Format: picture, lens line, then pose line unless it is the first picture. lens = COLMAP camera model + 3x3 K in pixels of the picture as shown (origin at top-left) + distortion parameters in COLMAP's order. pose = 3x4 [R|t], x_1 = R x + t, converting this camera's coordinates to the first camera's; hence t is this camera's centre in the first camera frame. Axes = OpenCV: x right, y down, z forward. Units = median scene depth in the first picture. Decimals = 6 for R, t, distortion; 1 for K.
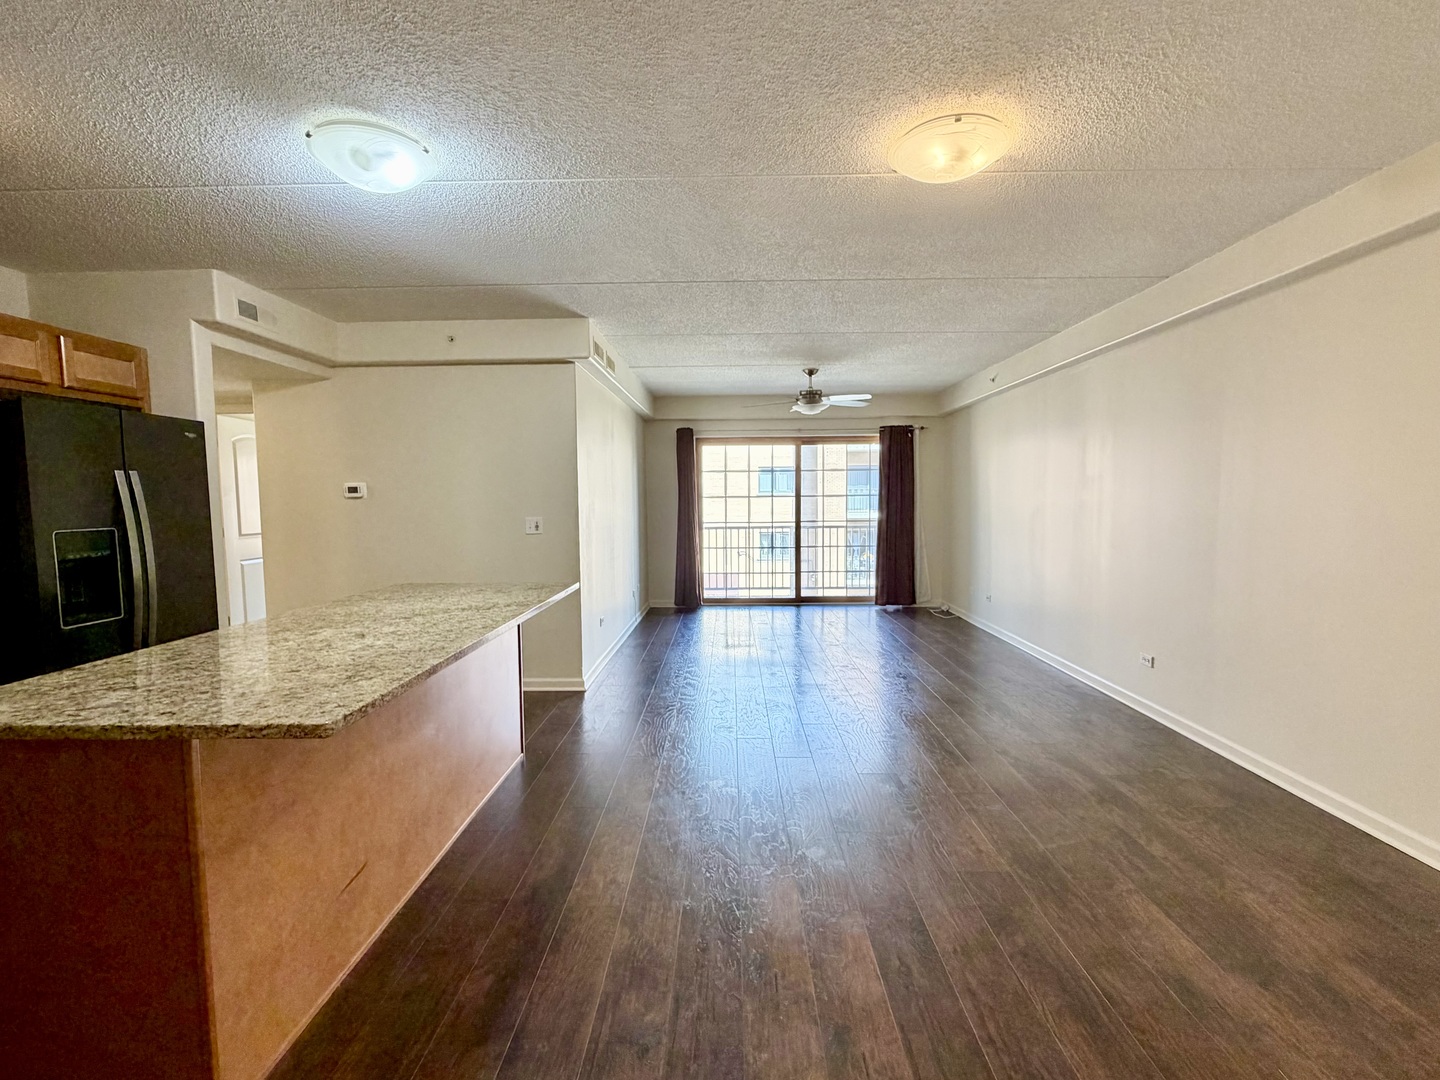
lens RADIAL K [[677.1, 0, 720.0], [0, 677.1, 540.0], [0, 0, 1]] dist [-0.000051, 0.000217]
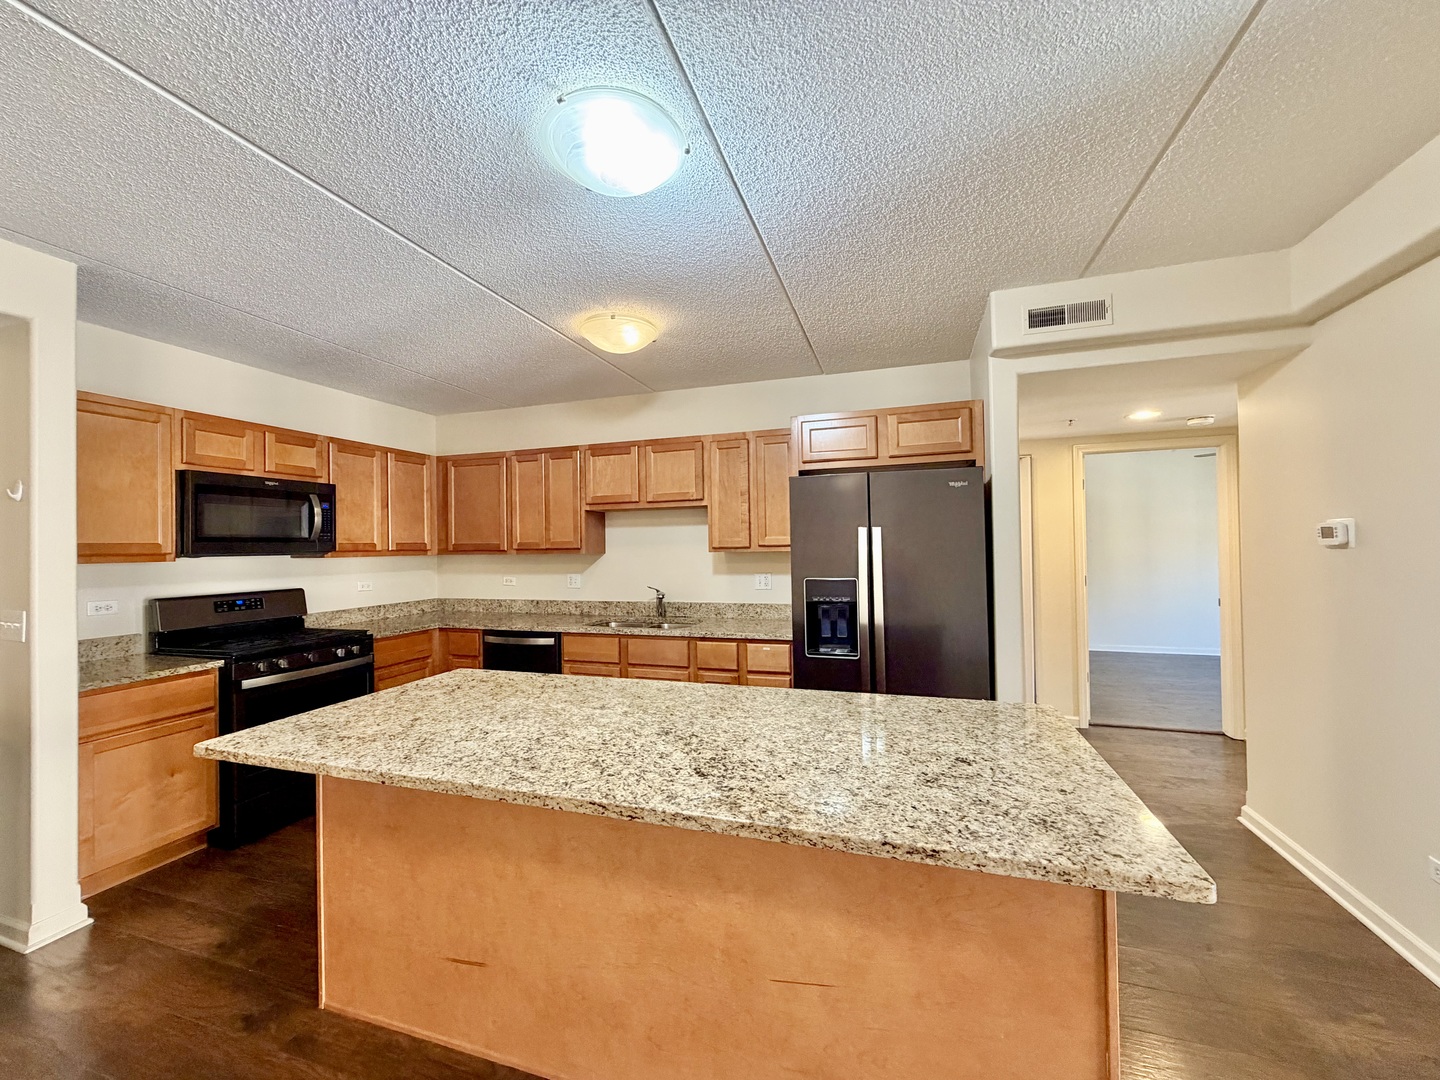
lens RADIAL K [[576.0, 0, 714.4], [0, 576.0, 537.7], [0, 0, 1]] dist [0.000351, -0.000122]
pose [[-0.308356, 0.009423, -0.951224, 0.036144], [-0.036013, 0.999118, 0.021571, -0.036416], [0.950589, 0.040908, -0.307745, 0.391512]]
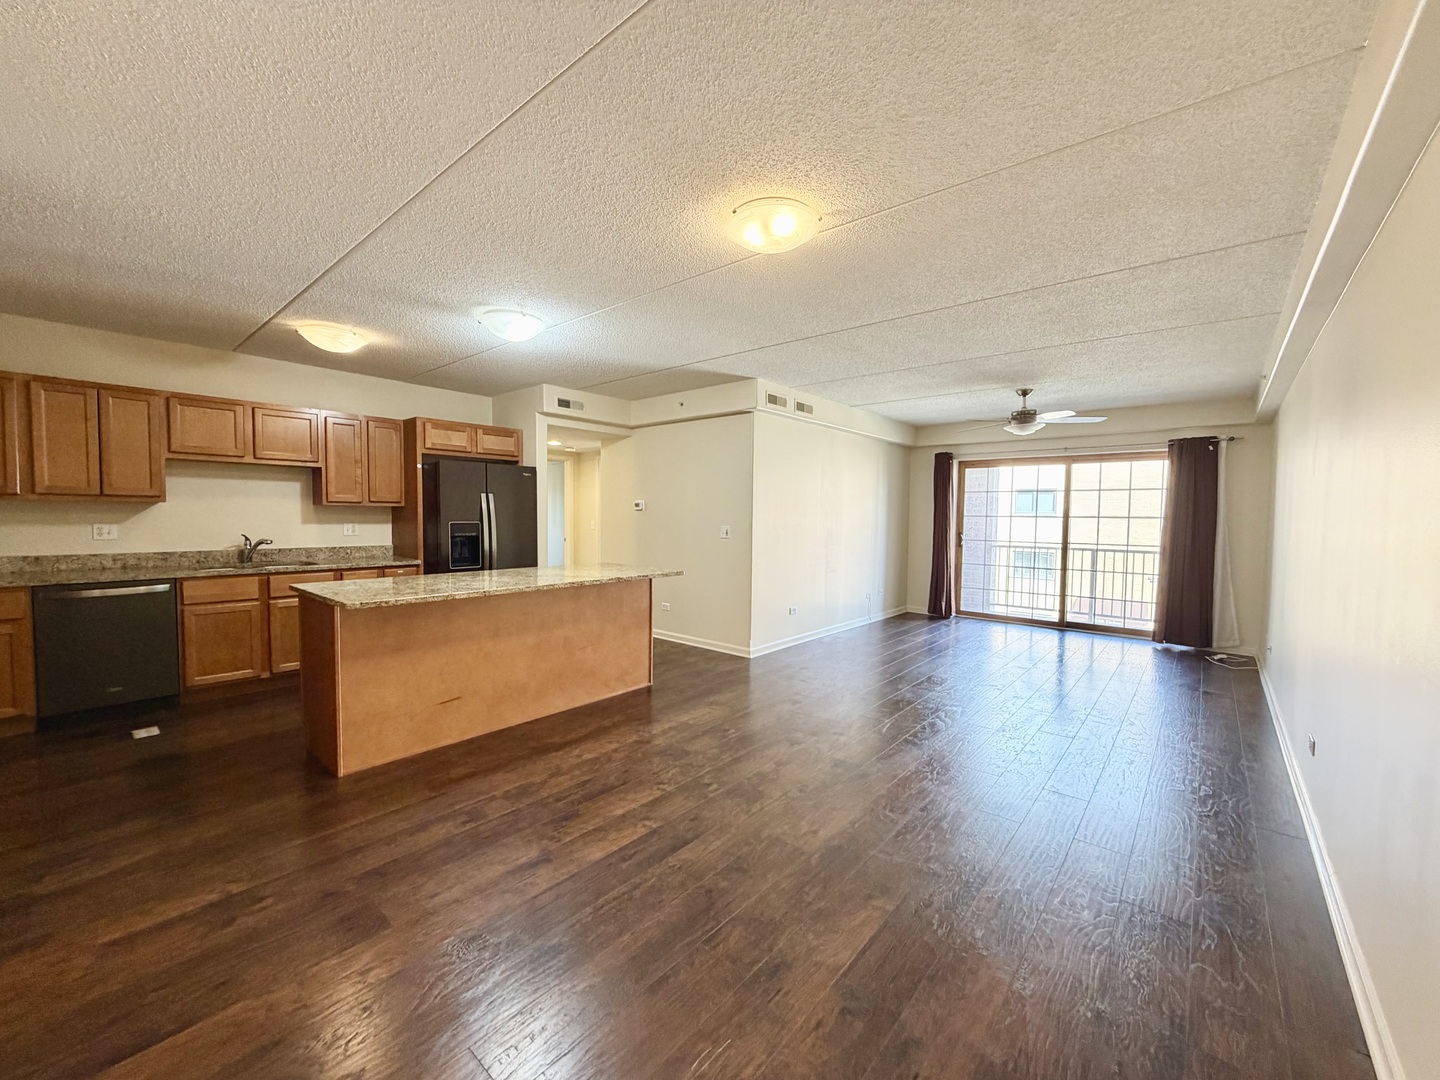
lens RADIAL K [[576.0, 0, 714.4], [0, 576.0, 537.7], [0, 0, 1]] dist [0.000351, -0.000122]
pose [[0.765960, 0.044625, -0.641337, 0.273252], [-0.059712, 0.998214, -0.001859, -0.003744], [0.640109, 0.039719, 0.767257, 0.048719]]
